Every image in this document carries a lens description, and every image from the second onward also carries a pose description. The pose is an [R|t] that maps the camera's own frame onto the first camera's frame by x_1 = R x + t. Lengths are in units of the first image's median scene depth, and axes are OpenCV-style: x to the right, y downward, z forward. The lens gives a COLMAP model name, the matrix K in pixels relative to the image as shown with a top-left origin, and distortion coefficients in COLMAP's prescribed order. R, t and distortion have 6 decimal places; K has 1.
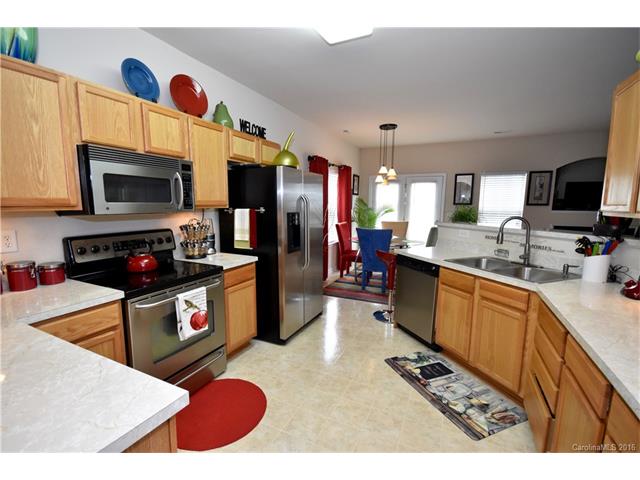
lens RADIAL K [[291.8, 0, 320.0], [0, 291.8, 240.0], [0, 0, 1]] dist [0.011404, 0.000030]
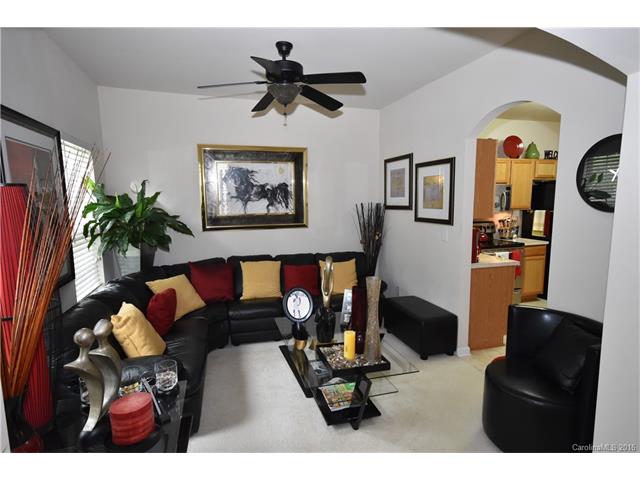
lens RADIAL K [[351.5, 0, 320.0], [0, 351.5, 240.0], [0, 0, 1]] dist [0.000933, 0.000166]
pose [[0.689026, 0.082626, -0.720011, 0.285332], [-0.081440, 0.996015, 0.036364, 0.077097], [0.720146, 0.033582, 0.693009, -1.133564]]
